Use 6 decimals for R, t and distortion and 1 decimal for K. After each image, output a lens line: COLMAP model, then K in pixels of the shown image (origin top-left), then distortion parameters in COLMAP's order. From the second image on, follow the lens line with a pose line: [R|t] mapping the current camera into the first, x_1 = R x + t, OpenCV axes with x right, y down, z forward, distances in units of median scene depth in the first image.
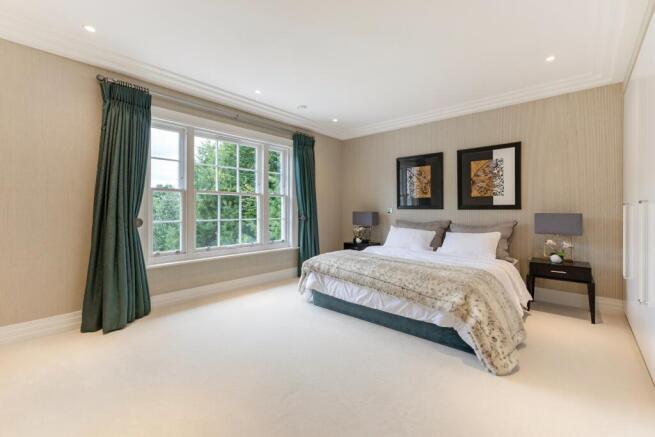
lens RADIAL K [[283.6, 0, 346.0], [0, 283.6, 223.0], [0, 0, 1]] dist [0.007922, 0.000194]
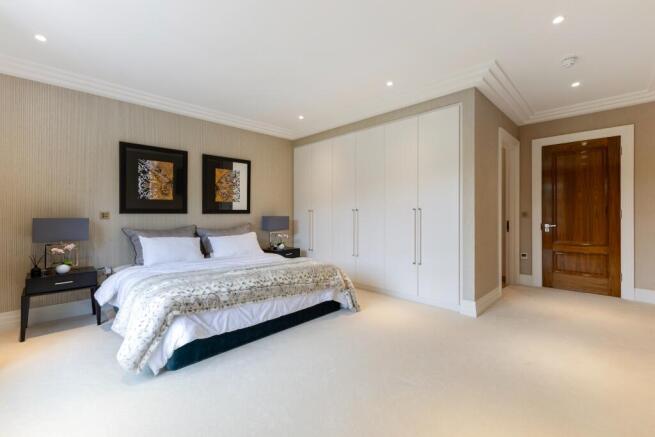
lens RADIAL K [[283.6, 0, 330.9], [0, 283.6, 215.7], [0, 0, 1]] dist [0.007922, 0.000194]
pose [[0.073226, -0.009268, 0.997272, -0.585242], [0.049468, 0.998760, 0.005649, -0.025820], [-0.996088, 0.048920, 0.073594, 0.512093]]
